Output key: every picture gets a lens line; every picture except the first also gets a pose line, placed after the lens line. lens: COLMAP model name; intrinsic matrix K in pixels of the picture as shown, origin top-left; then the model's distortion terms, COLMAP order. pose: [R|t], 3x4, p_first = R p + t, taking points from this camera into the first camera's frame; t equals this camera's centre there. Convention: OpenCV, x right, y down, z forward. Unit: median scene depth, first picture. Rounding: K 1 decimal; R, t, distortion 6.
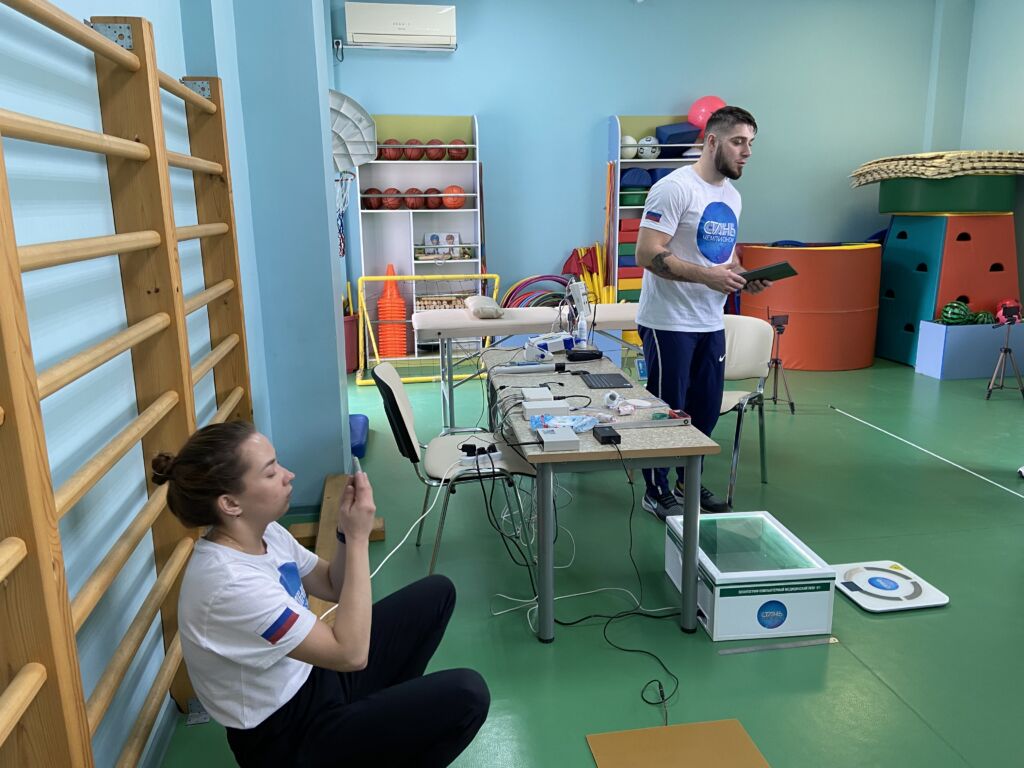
lens RADIAL K [[784.6, 0, 510.9], [0, 784.6, 388.0], [0, 0, 1]] dist [-0.006131, -0.001642]
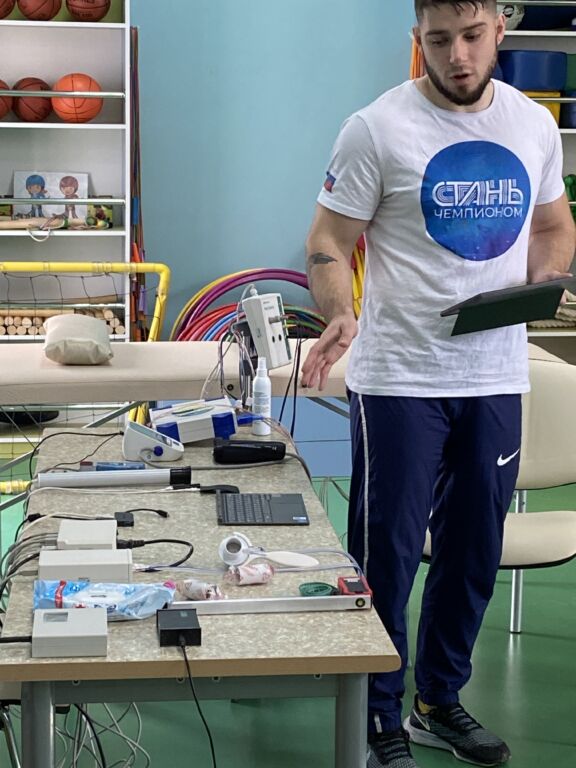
lens RADIAL K [[1746.0, 0, 287.9], [0, 1746.0, 382.3], [0, 0, 1]] dist [-0.130312, 0.000000]
pose [[0.999576, 0.027061, 0.010738, 0.096909], [-0.026218, 0.997056, -0.072056, -0.007781], [-0.012656, 0.071744, 0.997343, -0.039233]]
